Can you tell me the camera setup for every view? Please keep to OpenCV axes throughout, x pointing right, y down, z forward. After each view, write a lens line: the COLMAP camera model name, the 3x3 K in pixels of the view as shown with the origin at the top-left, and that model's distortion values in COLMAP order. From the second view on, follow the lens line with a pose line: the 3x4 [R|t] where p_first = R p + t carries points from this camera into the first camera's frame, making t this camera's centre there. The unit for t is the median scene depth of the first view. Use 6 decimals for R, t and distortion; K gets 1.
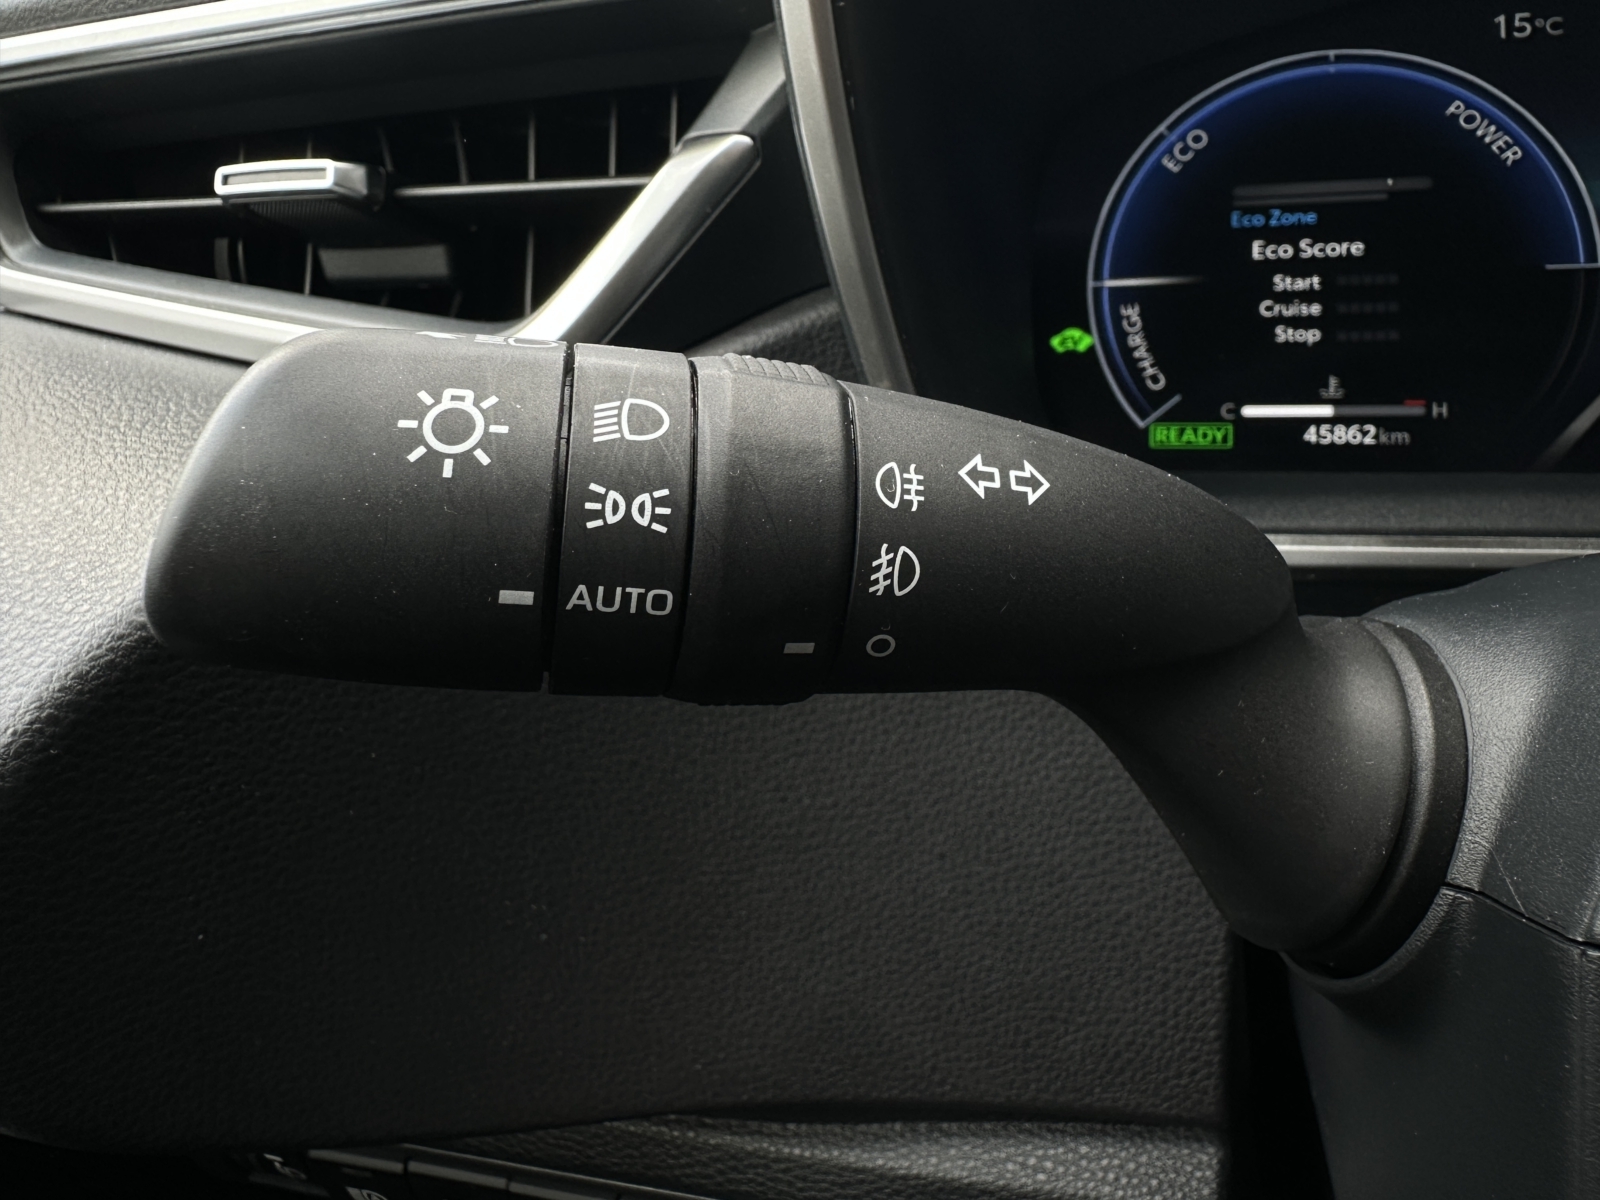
lens RADIAL K [[1078.5, 0, 883.7], [0, 1078.5, 509.3], [0, 0, 1]] dist [-0.003510, -0.000999]
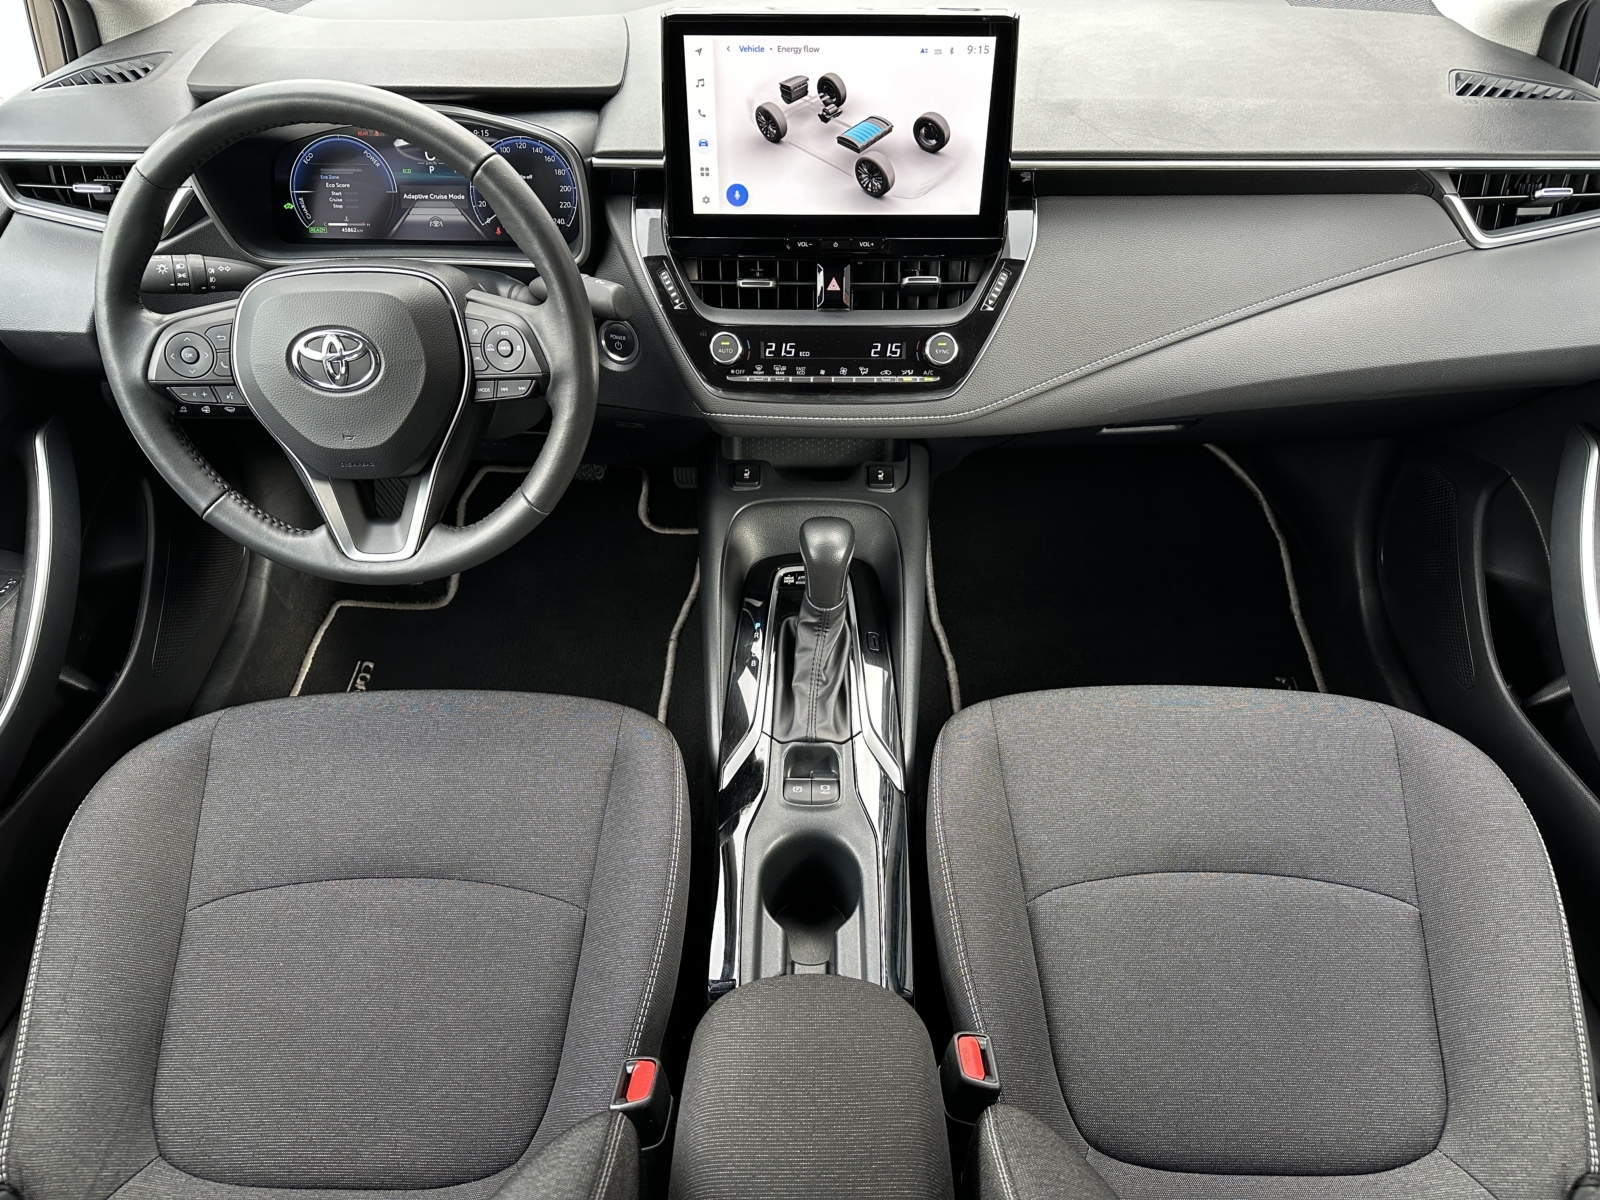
lens RADIAL K [[1107.5, 0, 800.0], [0, 1107.5, 600.0], [0, 0, 1]] dist [-0.096817, 0.104604]
pose [[0.973492, -0.100262, 0.205576, 1.175102], [0.002584, 0.903565, 0.428444, -0.617881], [-0.228707, -0.416556, 0.879872, -4.106454]]
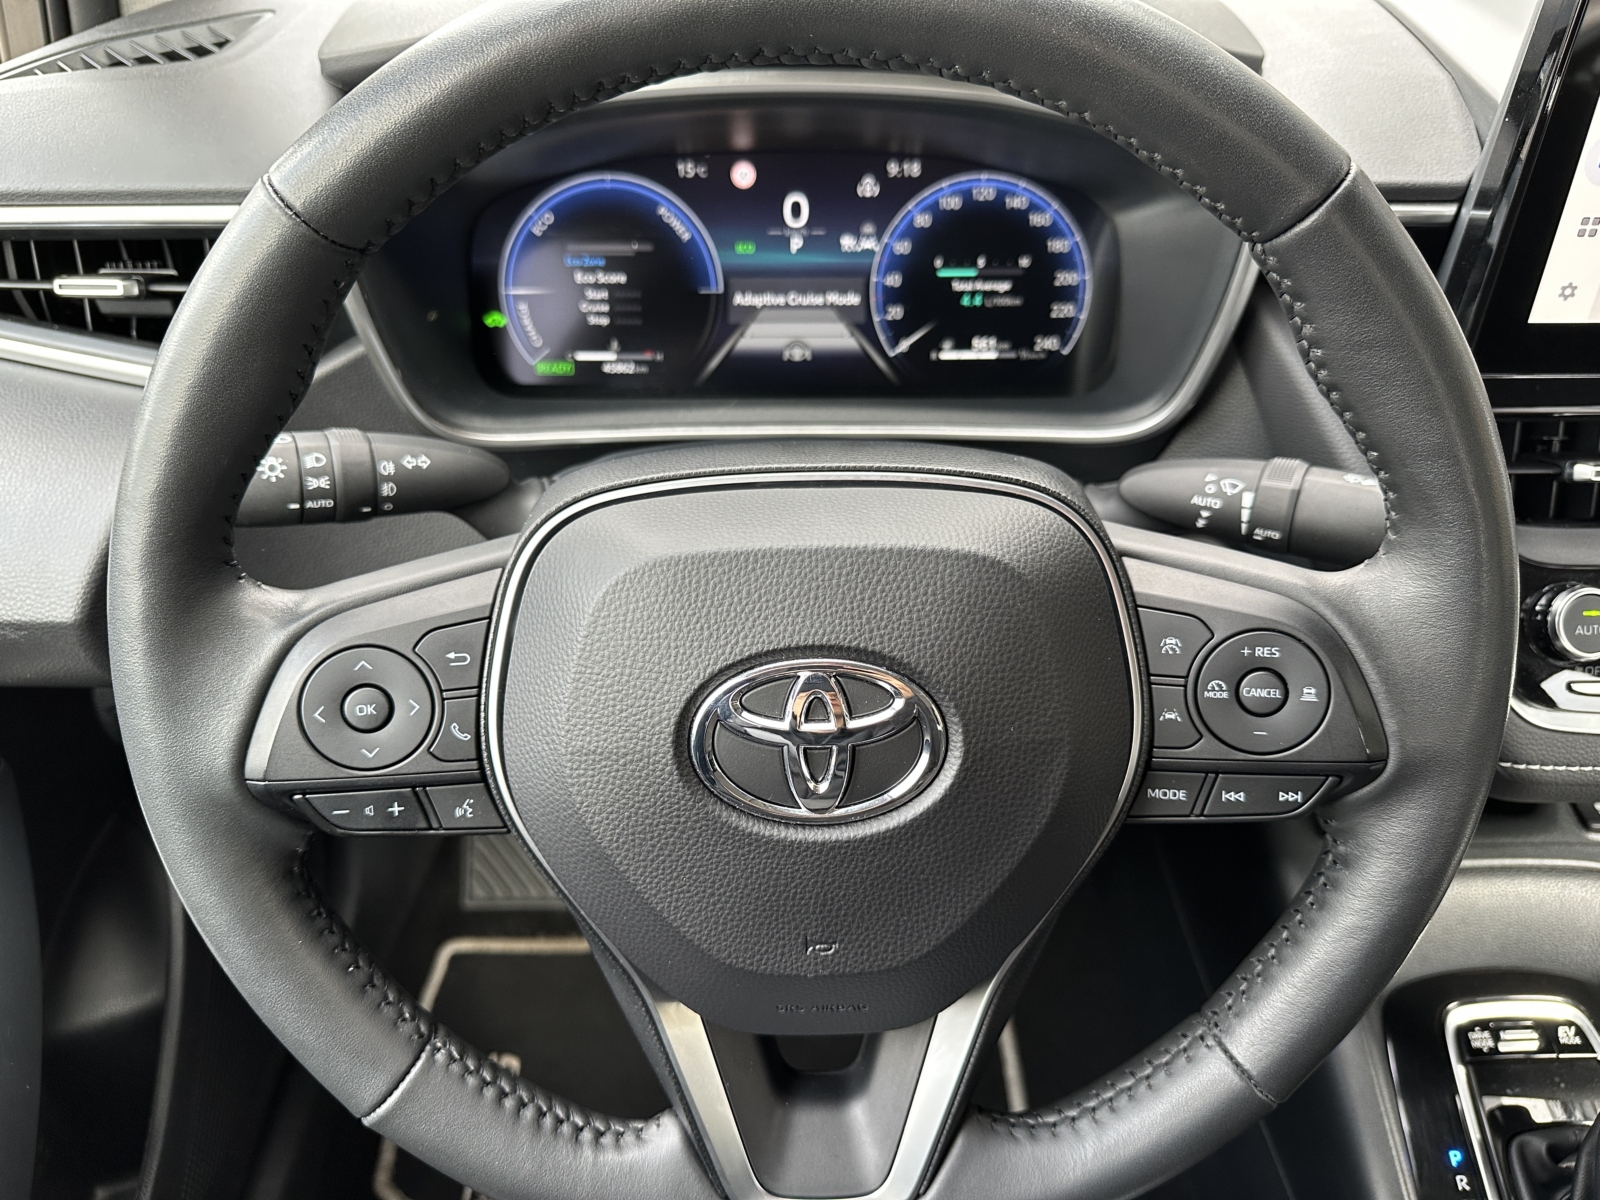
lens RADIAL K [[1166.7, 0, 800.0], [0, 1166.7, 600.0], [0, 0, 1]] dist [0.060829, -0.002191]
pose [[0.972493, -0.098150, 0.211246, 0.226115], [0.024370, 0.944786, 0.326780, -0.401783], [-0.231656, -0.312643, 0.921189, -1.497609]]
